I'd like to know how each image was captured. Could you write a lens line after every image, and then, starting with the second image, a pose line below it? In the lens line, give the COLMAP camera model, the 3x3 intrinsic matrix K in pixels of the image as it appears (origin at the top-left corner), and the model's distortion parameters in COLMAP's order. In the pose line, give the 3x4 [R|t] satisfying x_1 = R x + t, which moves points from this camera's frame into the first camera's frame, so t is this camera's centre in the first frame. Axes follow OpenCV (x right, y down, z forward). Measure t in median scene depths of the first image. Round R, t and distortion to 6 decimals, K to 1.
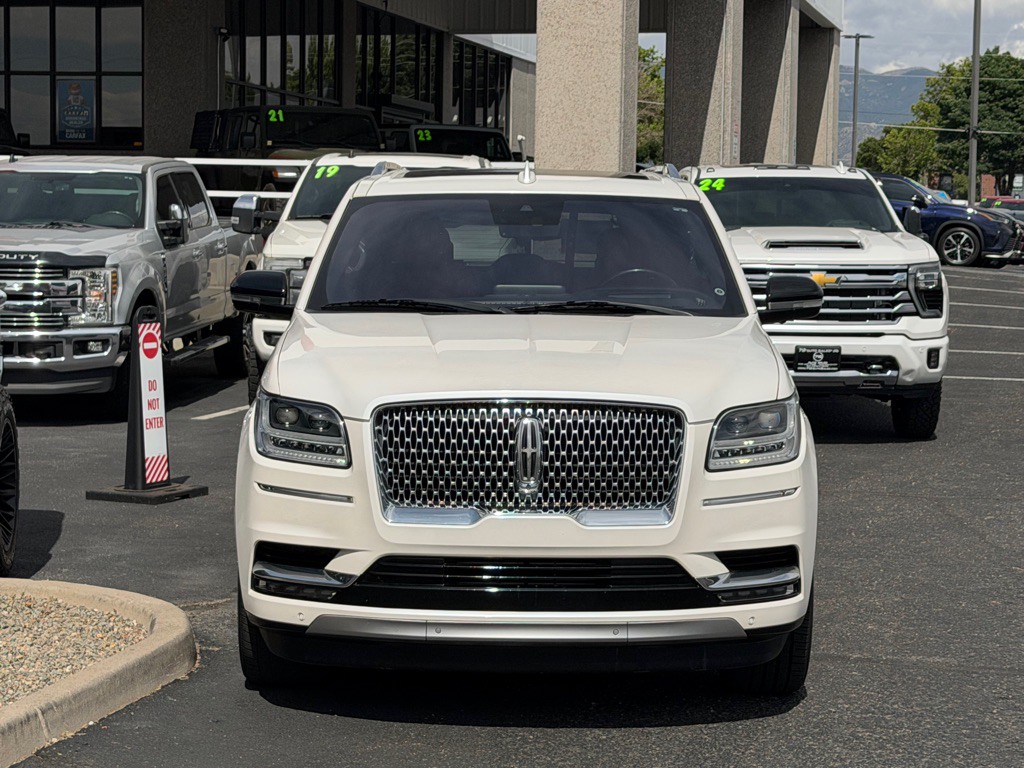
lens RADIAL K [[2298.6, 0, 516.4], [0, 2298.6, 391.1], [0, 0, 1]] dist [0.129410, 0.000000]
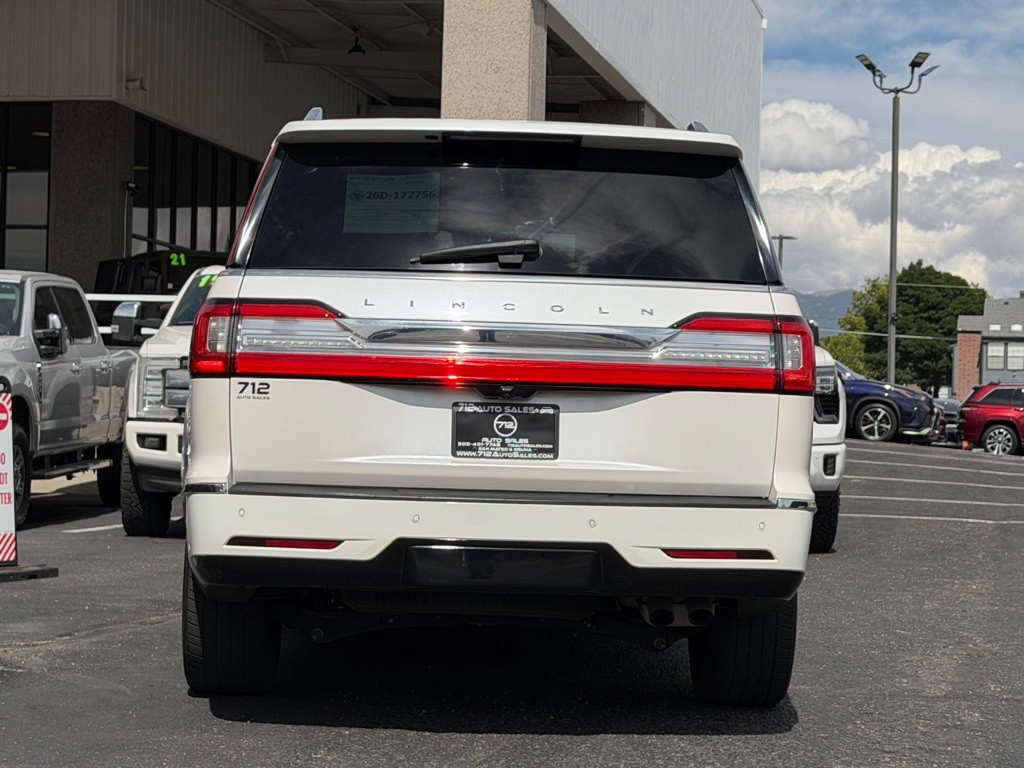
lens RADIAL K [[2298.6, 0, 518.5], [0, 2298.6, 408.5], [0, 0, 1]] dist [0.129410, 0.000000]
pose [[0.999523, 0.009551, 0.029374, 0.021473], [-0.006983, 0.996242, -0.086337, 0.046996], [-0.030088, 0.086090, 0.995833, 0.038627]]
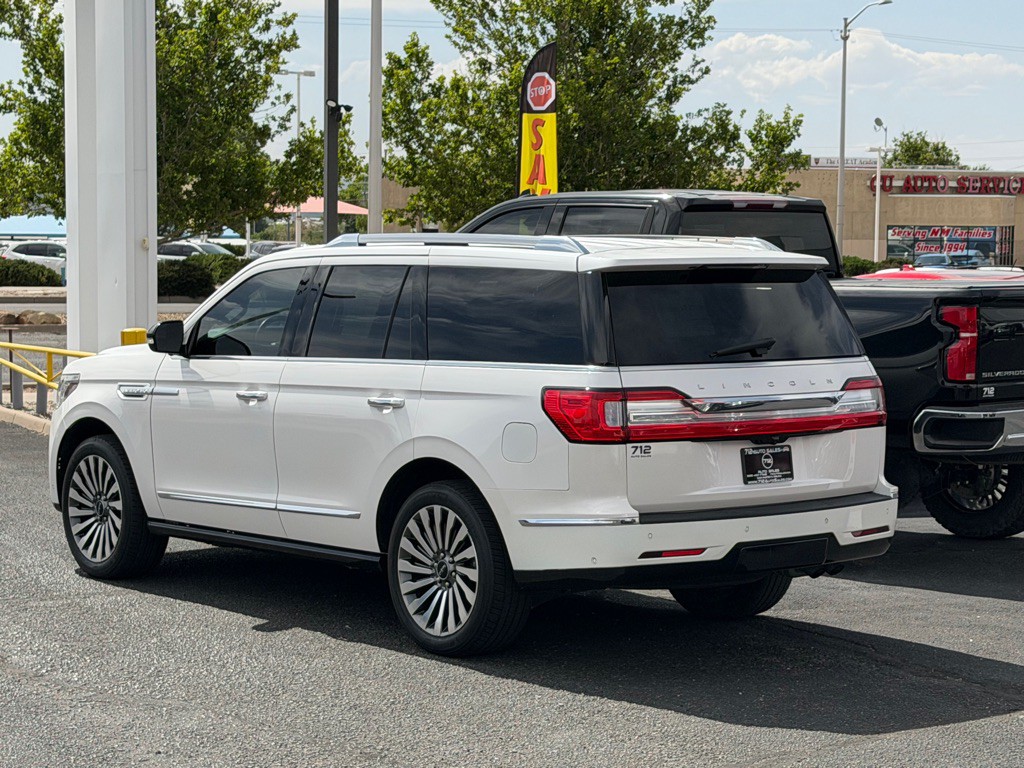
lens RADIAL K [[2298.6, 0, 506.1], [0, 2298.6, 354.4], [0, 0, 1]] dist [0.129410, 0.000000]
pose [[0.780146, -0.043809, 0.624062, -0.417095], [0.060776, 0.998134, -0.005907, -0.015401], [-0.622639, 0.042537, 0.781353, -0.001102]]
